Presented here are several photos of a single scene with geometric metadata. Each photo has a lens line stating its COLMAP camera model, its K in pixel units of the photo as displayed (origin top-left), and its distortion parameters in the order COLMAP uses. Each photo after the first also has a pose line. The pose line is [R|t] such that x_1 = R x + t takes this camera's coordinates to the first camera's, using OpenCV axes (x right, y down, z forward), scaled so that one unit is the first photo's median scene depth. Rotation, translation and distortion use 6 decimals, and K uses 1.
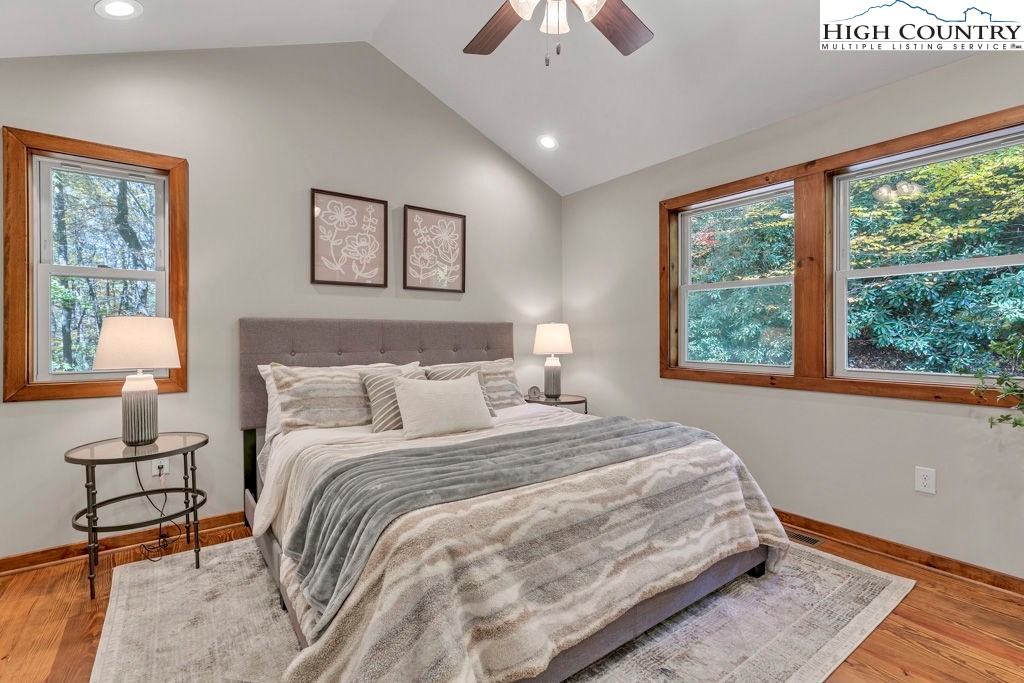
lens RADIAL K [[470.3, 0, 513.5], [0, 470.3, 338.2], [0, 0, 1]] dist [-0.003878, -0.000291]
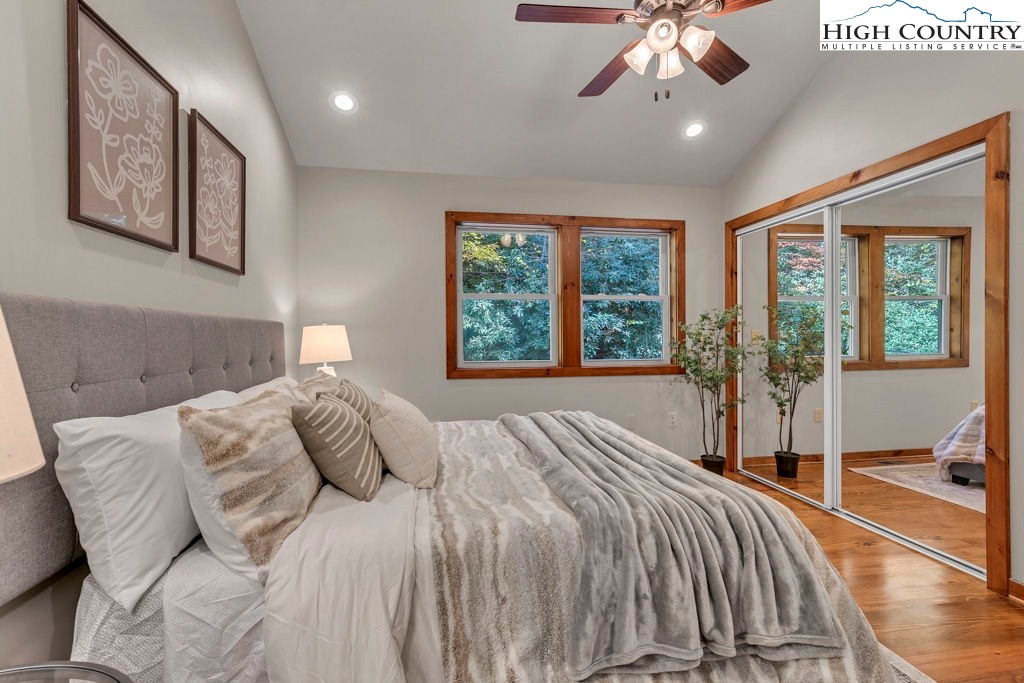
lens RADIAL K [[465.1, 0, 515.0], [0, 465.1, 342.4], [0, 0, 1]] dist [-0.000969, -0.000041]
pose [[0.454262, -0.011607, 0.890792, -0.580032], [0.010807, 0.999913, 0.007518, -0.004129], [-0.890802, 0.006211, 0.454348, 0.421862]]
